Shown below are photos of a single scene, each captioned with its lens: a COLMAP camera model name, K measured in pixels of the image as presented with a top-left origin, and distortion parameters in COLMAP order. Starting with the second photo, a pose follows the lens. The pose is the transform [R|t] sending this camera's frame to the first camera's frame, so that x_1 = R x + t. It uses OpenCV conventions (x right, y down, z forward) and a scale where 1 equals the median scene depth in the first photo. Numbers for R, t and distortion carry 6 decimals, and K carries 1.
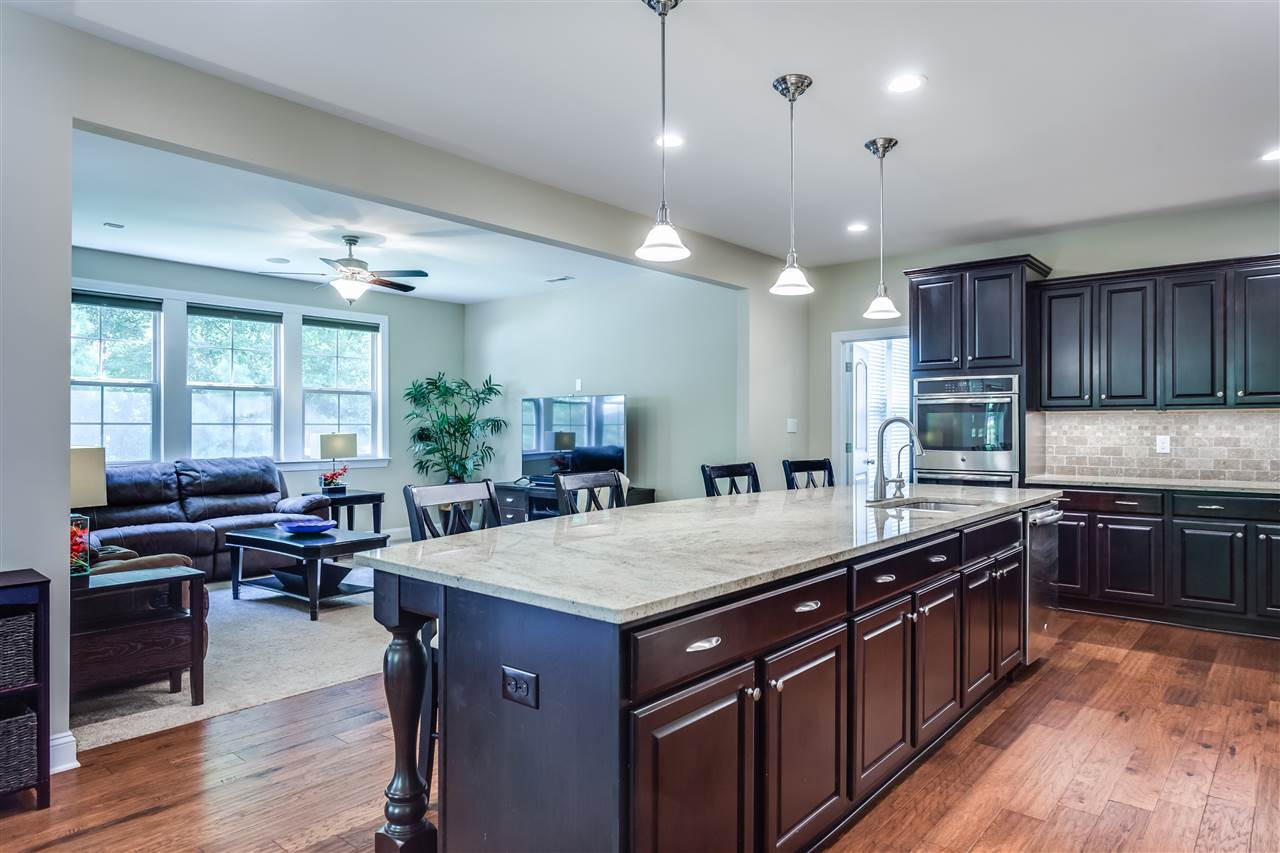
lens RADIAL K [[776.4, 0, 649.3], [0, 776.4, 426.4], [0, 0, 1]] dist [-0.003248, 0.002125]
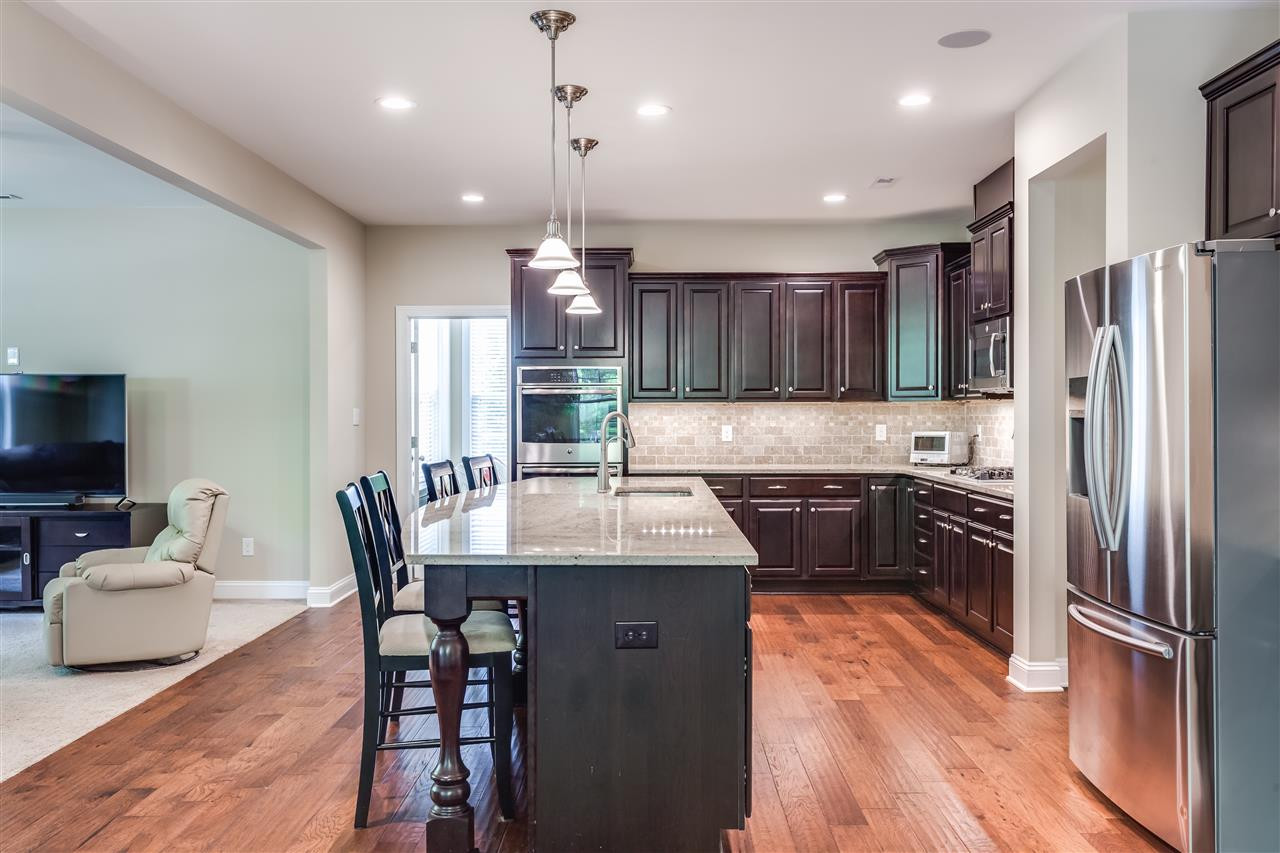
lens RADIAL K [[1109.3, 0, 637.8], [0, 1109.3, 422.7], [0, 0, 1]] dist [-0.003652, 0.030153]
pose [[0.771879, -0.007829, 0.635721, -0.508017], [0.000714, 0.999934, 0.011447, -0.011866], [-0.635769, -0.008382, 0.771834, -0.151158]]
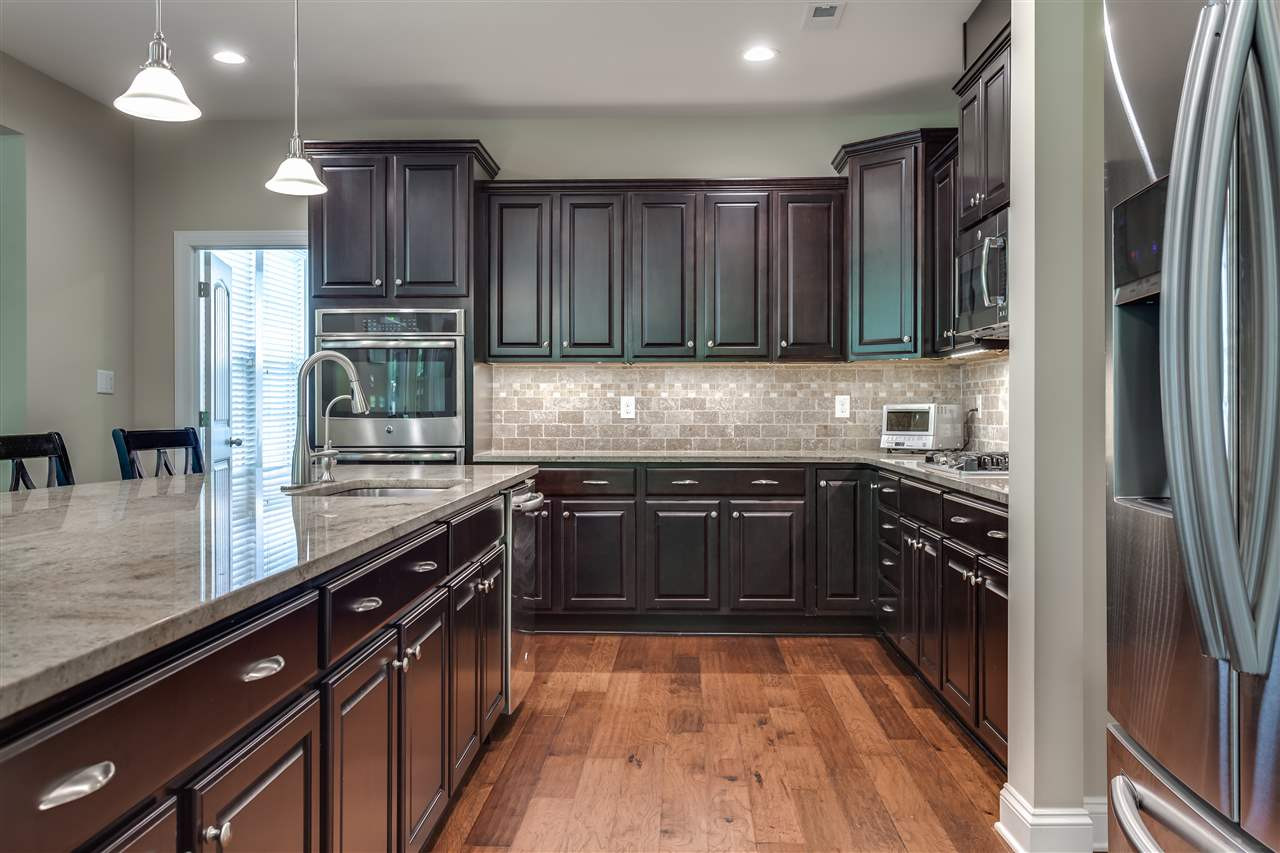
lens RADIAL K [[1109.3, 0, 641.7], [0, 1109.3, 418.4], [0, 0, 1]] dist [-0.003652, 0.030153]
pose [[0.788135, -0.005206, 0.615480, -0.023513], [-0.001714, 0.999942, 0.010652, 0.026338], [-0.615500, -0.009450, 0.788080, 0.122393]]
